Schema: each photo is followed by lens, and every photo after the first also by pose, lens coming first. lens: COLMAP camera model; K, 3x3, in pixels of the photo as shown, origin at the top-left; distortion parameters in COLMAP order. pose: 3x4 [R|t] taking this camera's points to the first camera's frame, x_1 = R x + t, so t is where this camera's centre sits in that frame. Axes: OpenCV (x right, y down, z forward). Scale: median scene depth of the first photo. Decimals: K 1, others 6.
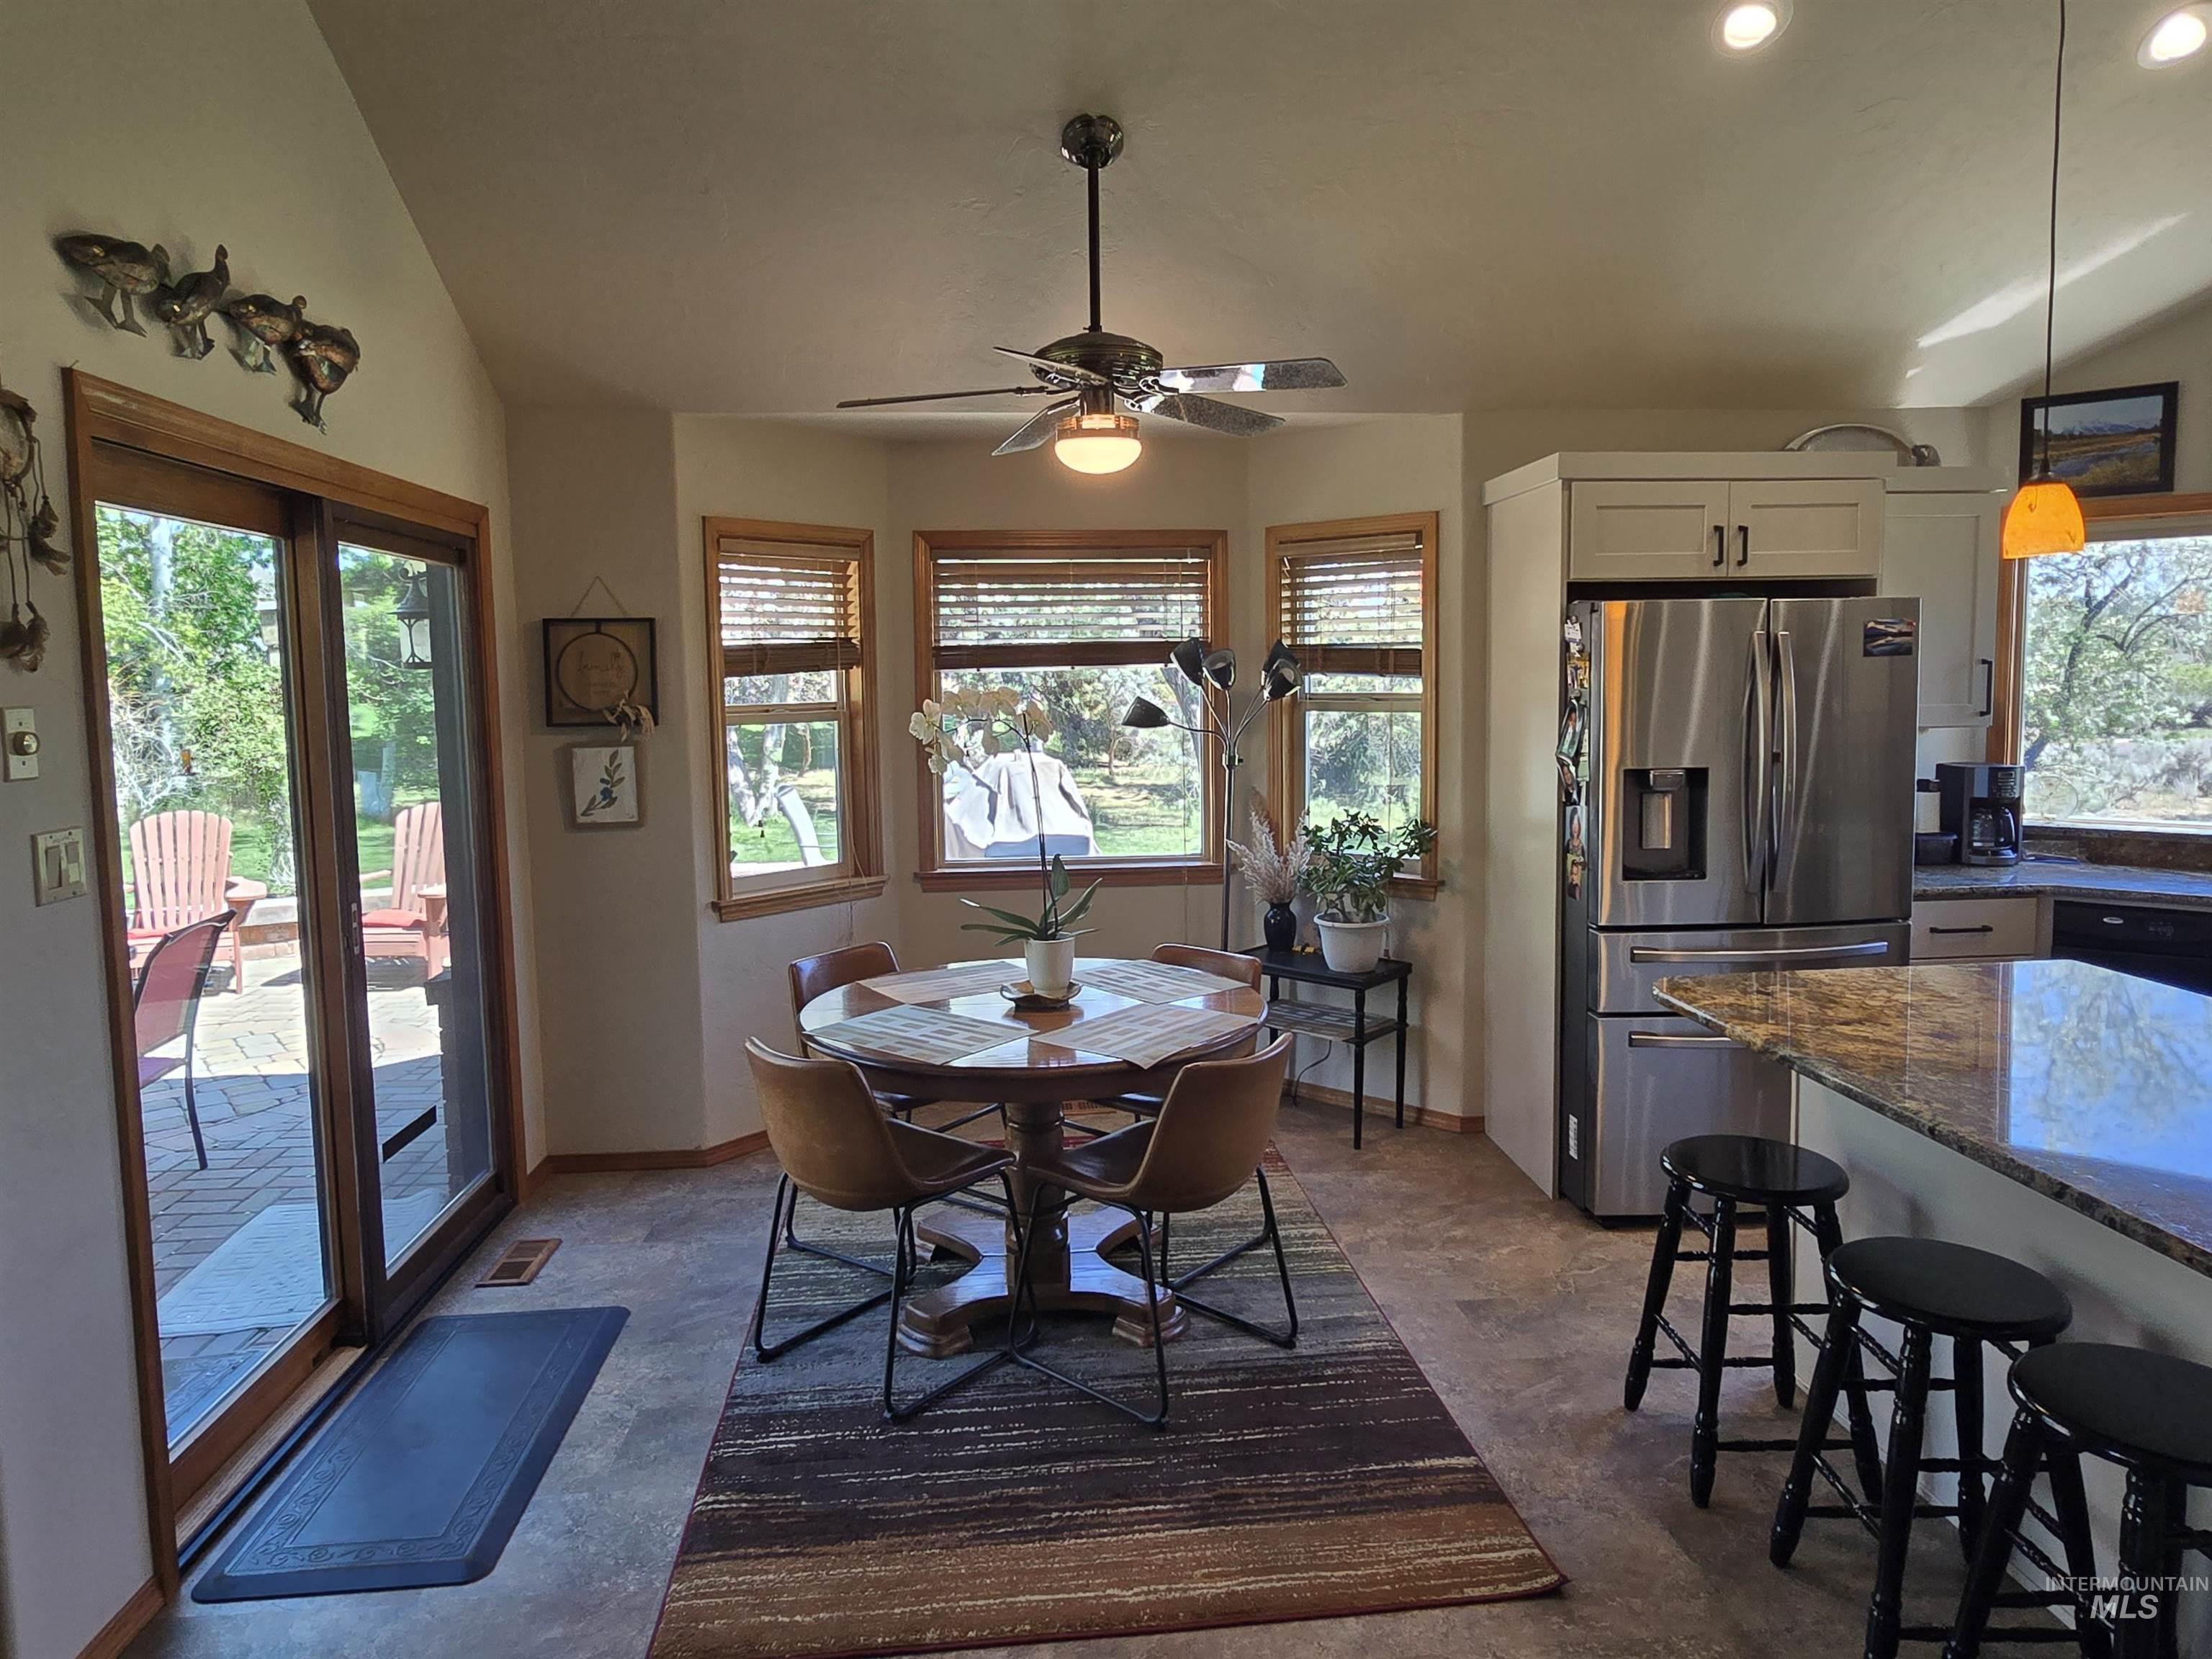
lens RADIAL K [[1371.7, 0, 1114.3], [0, 1371.7, 787.3], [0, 0, 1]] dist [-0.004078, -0.000746]
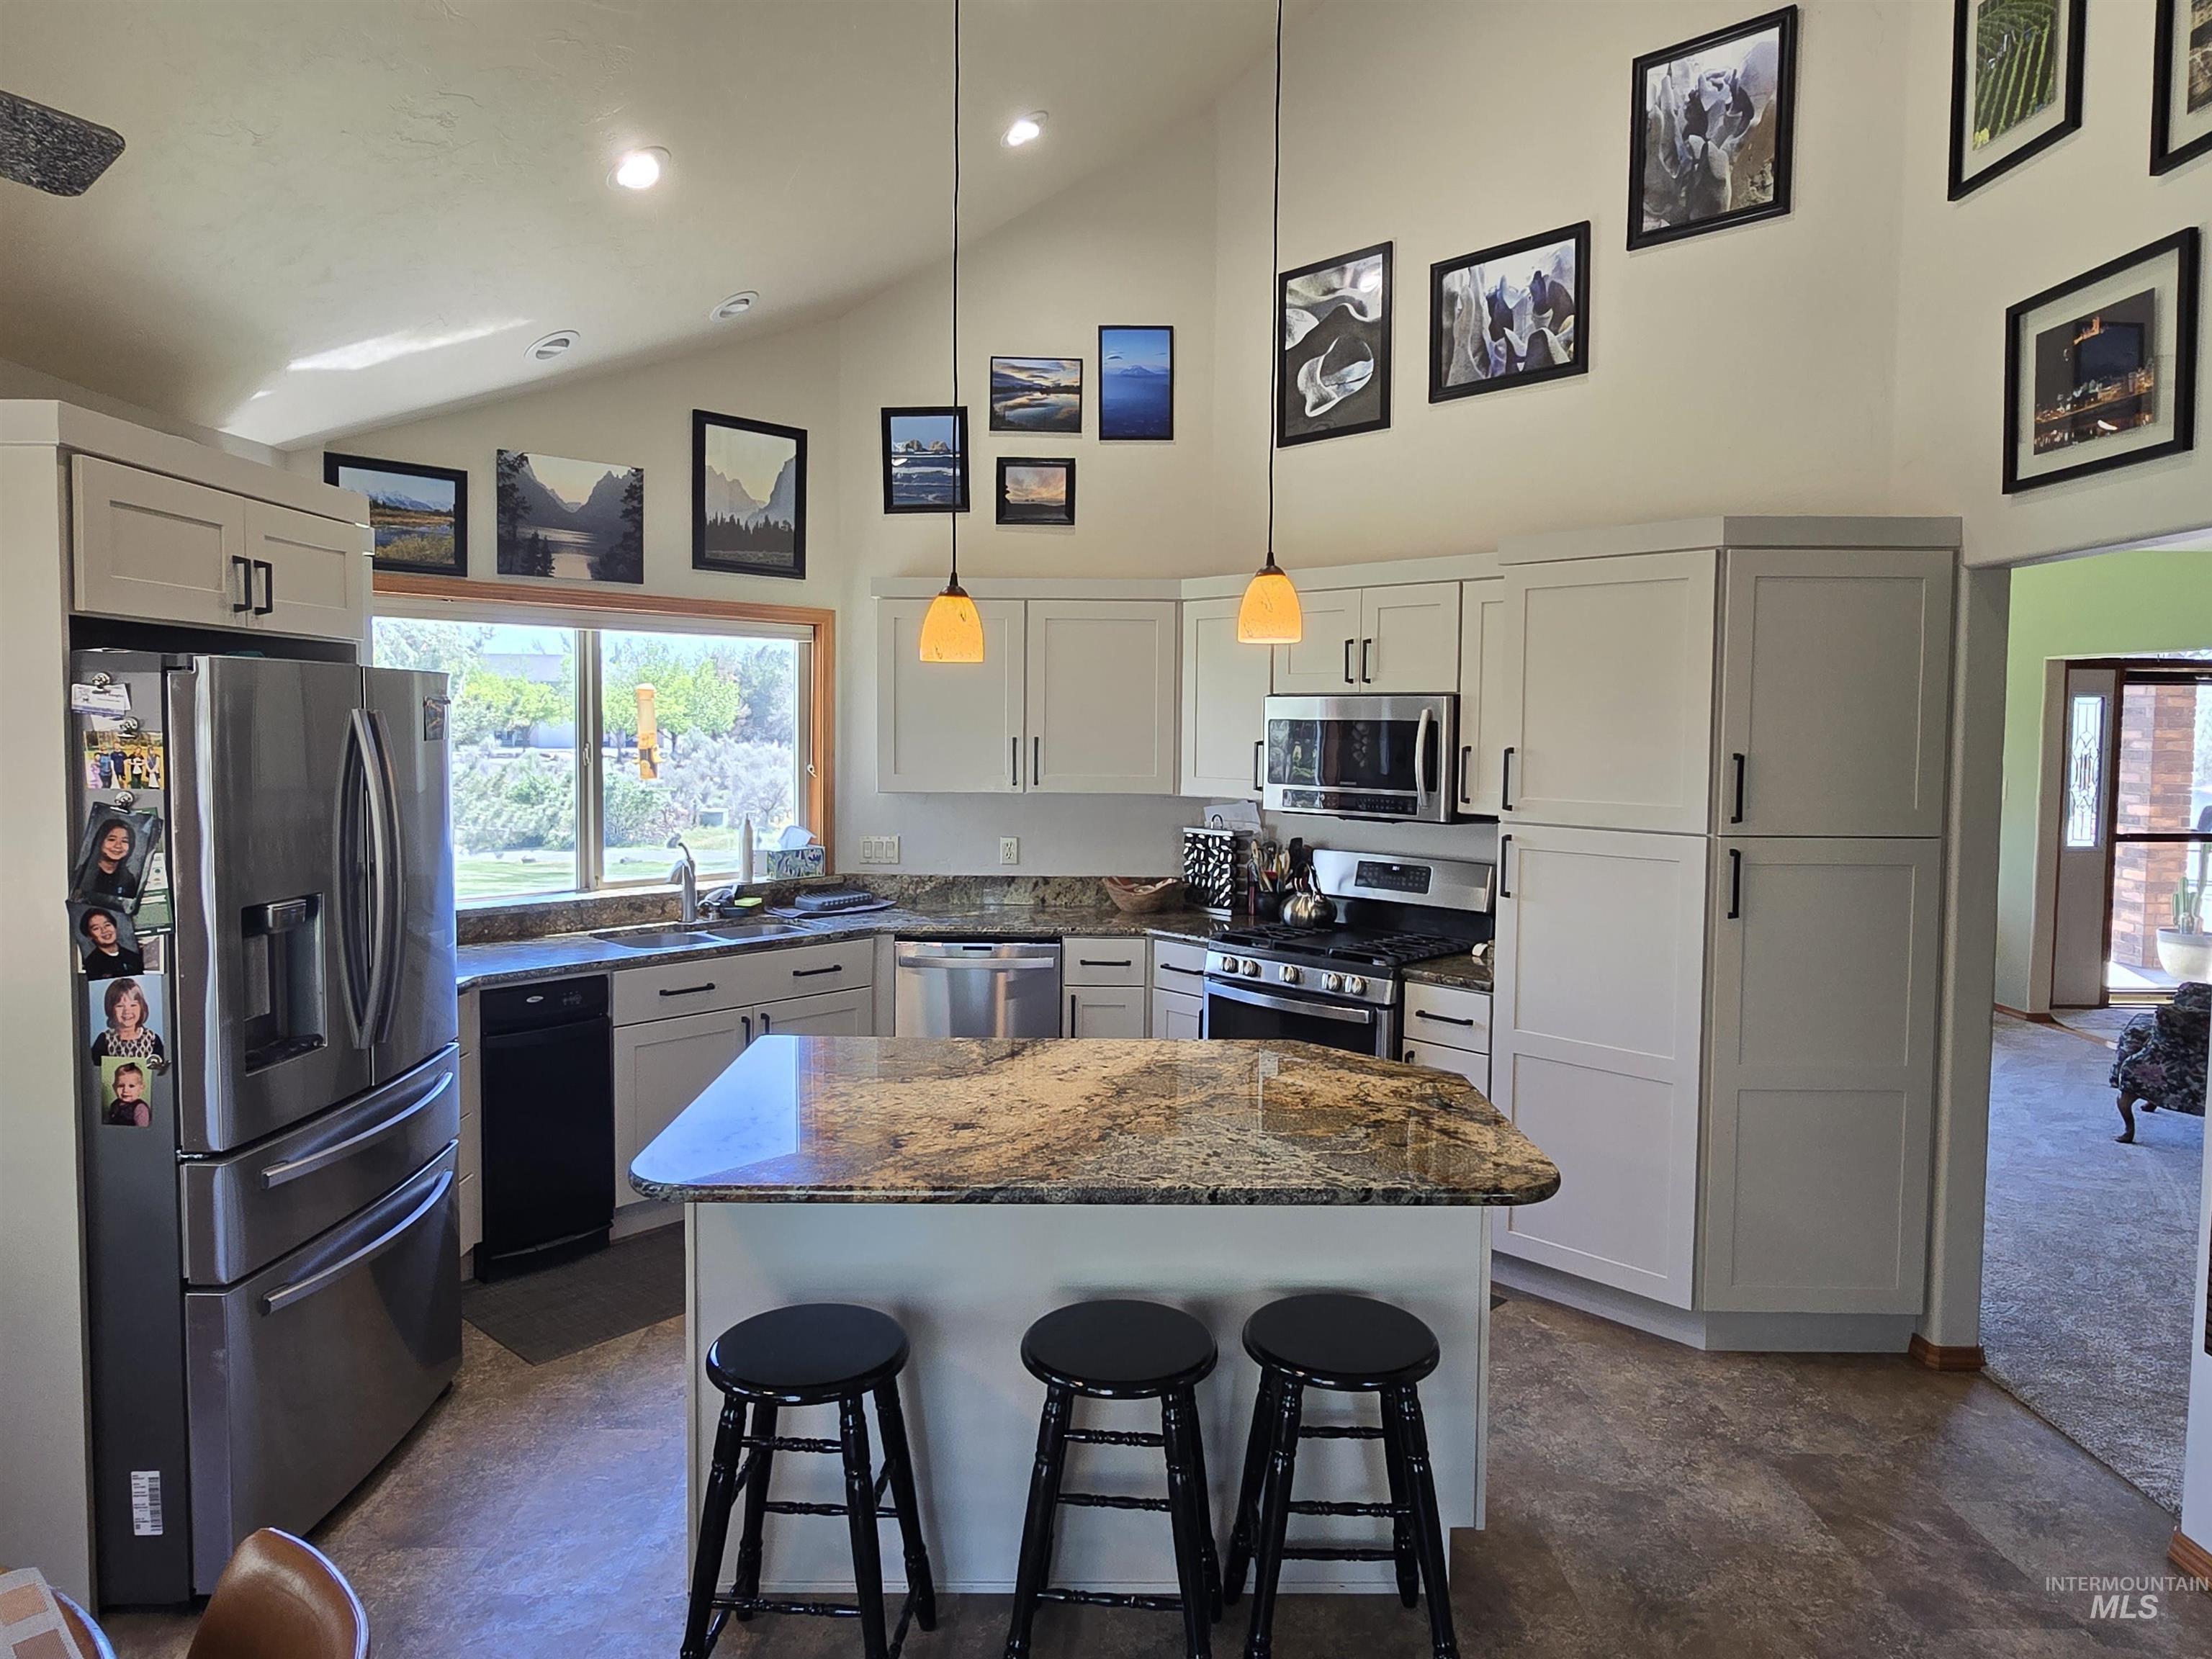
lens RADIAL K [[1371.7, 0, 1115.8], [0, 1371.7, 793.0], [0, 0, 1]] dist [-0.004078, -0.000746]
pose [[0.063406, -0.035399, 0.997360, -0.228706], [0.072356, 0.996904, 0.030783, -0.051348], [-0.995361, 0.070213, 0.065772, 0.460146]]
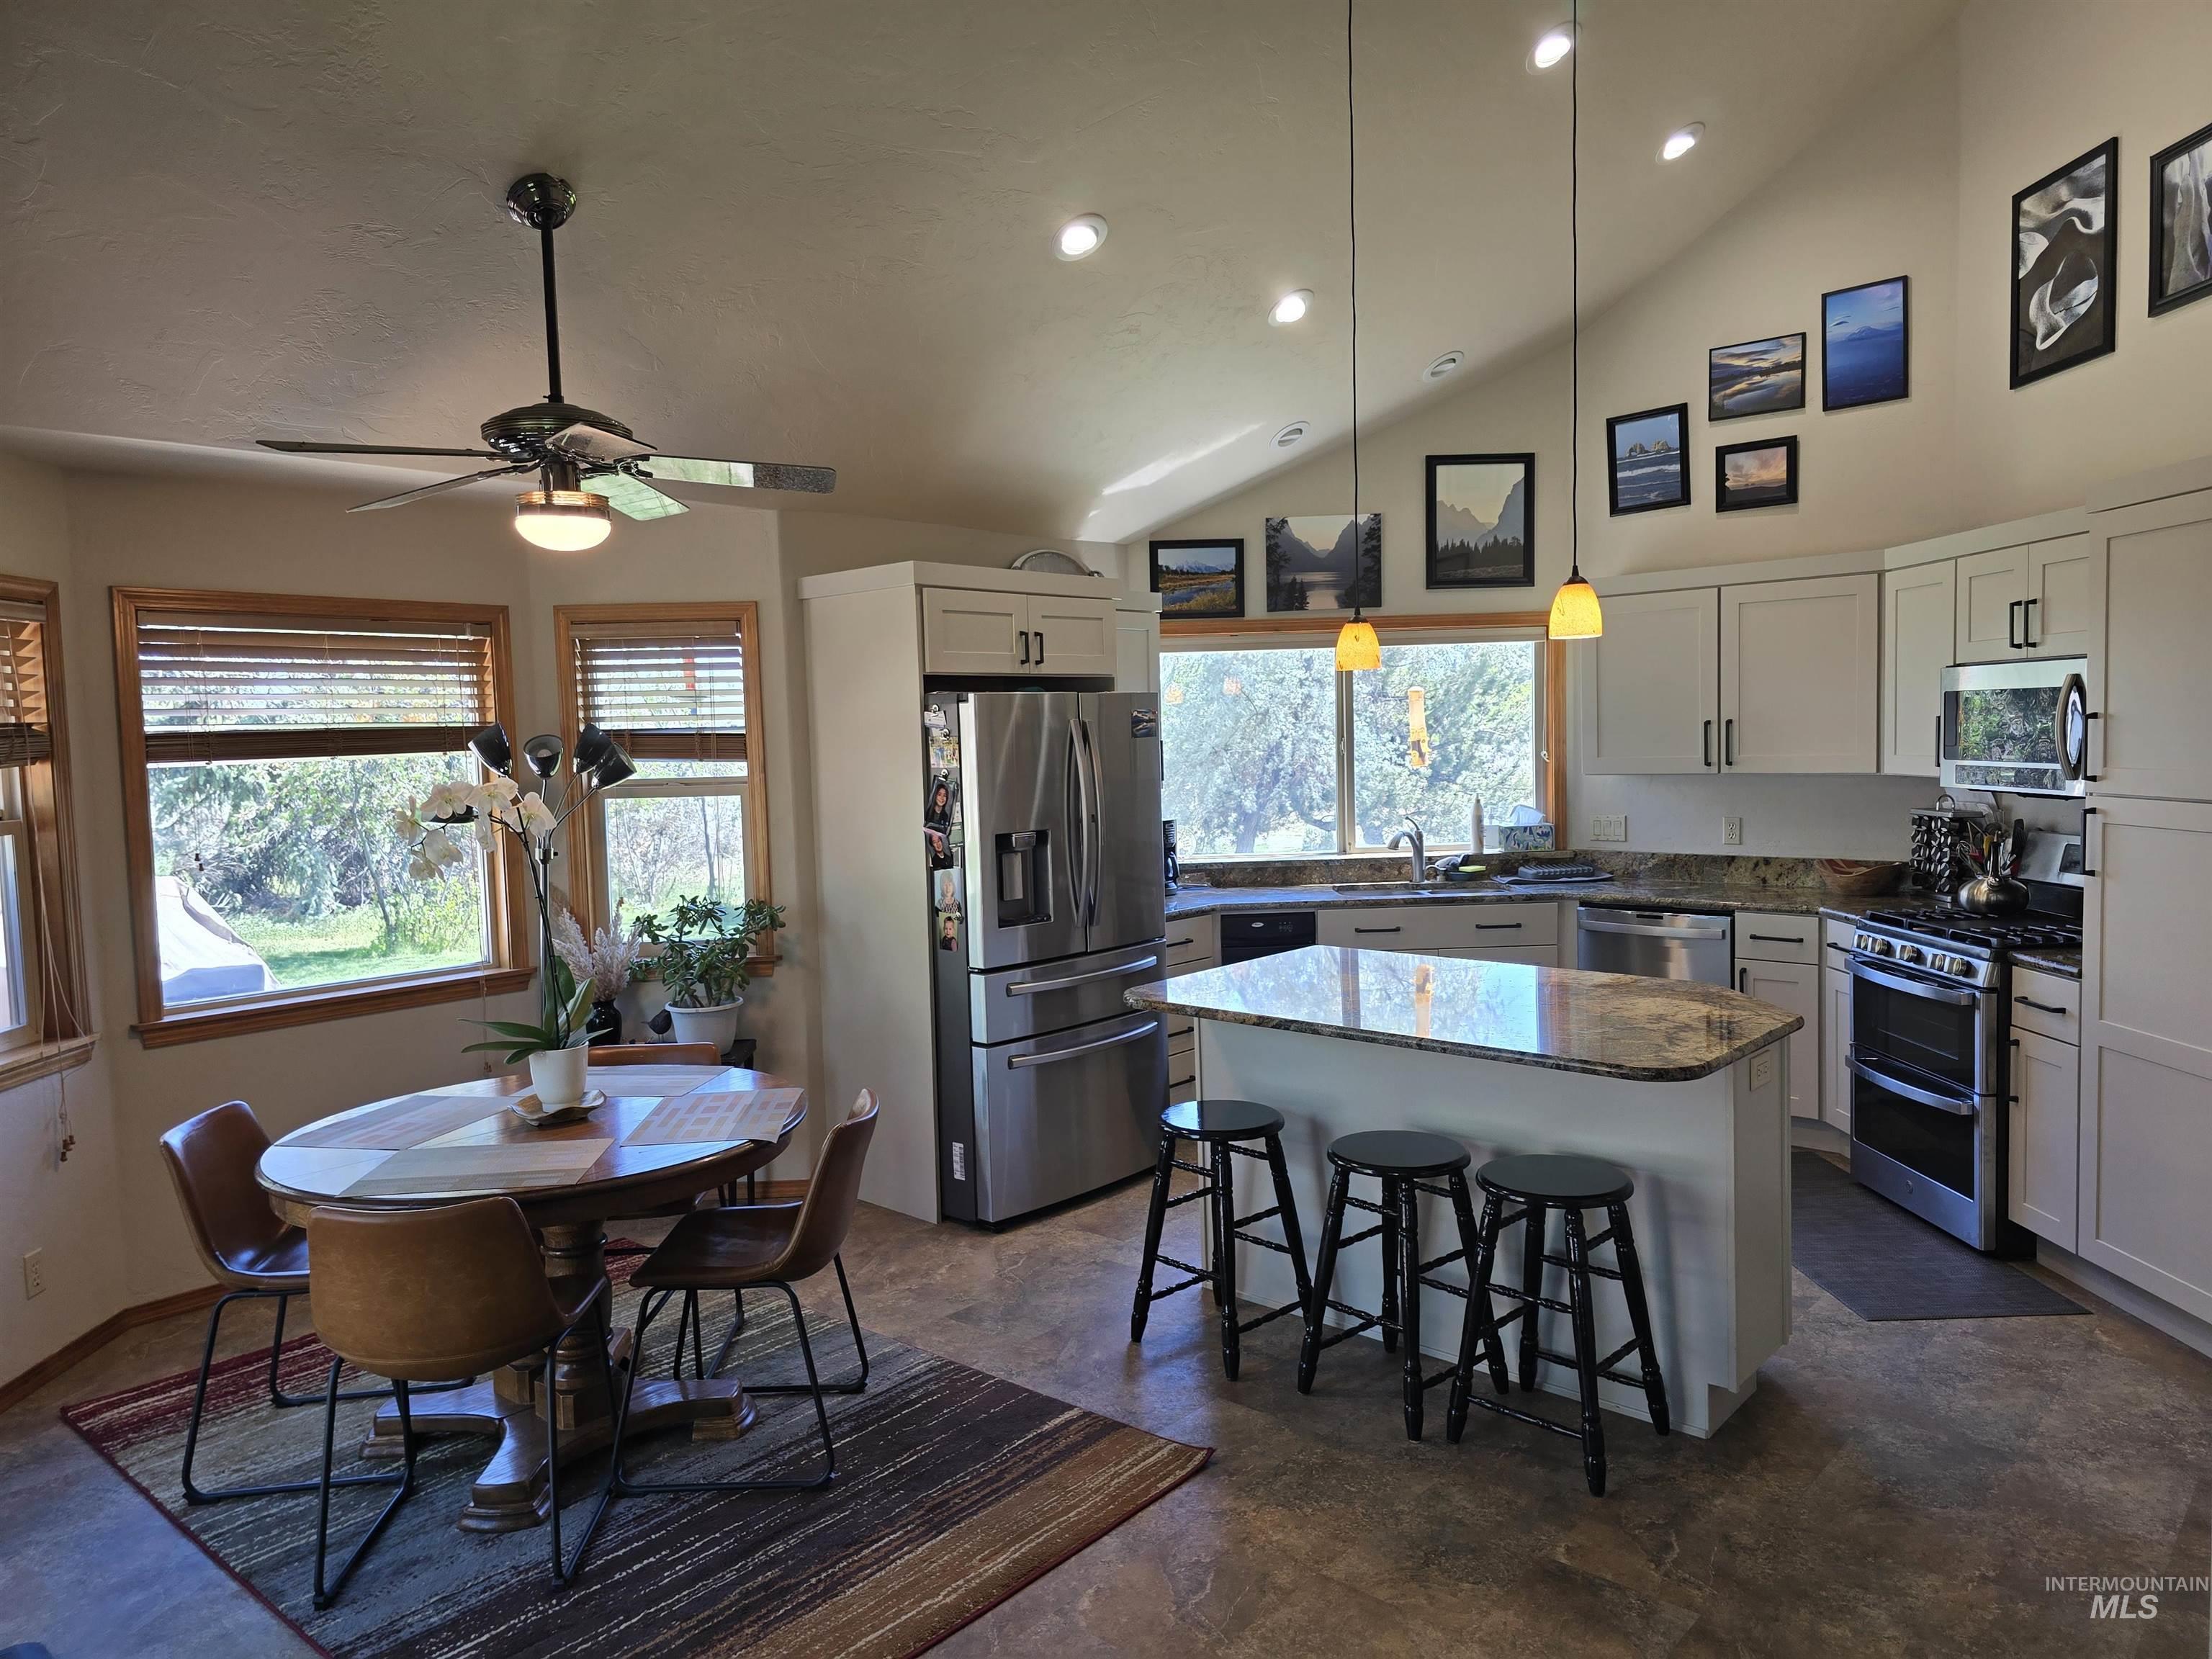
lens RADIAL K [[1481.3, 0, 1100.9], [0, 1481.3, 825.4], [0, 0, 1]] dist [0.056388, -0.049143]
pose [[0.732860, -0.049317, 0.678590, -0.370654], [0.074159, 0.997217, -0.007616, -0.003994], [-0.676326, 0.055905, 0.734478, 0.000902]]
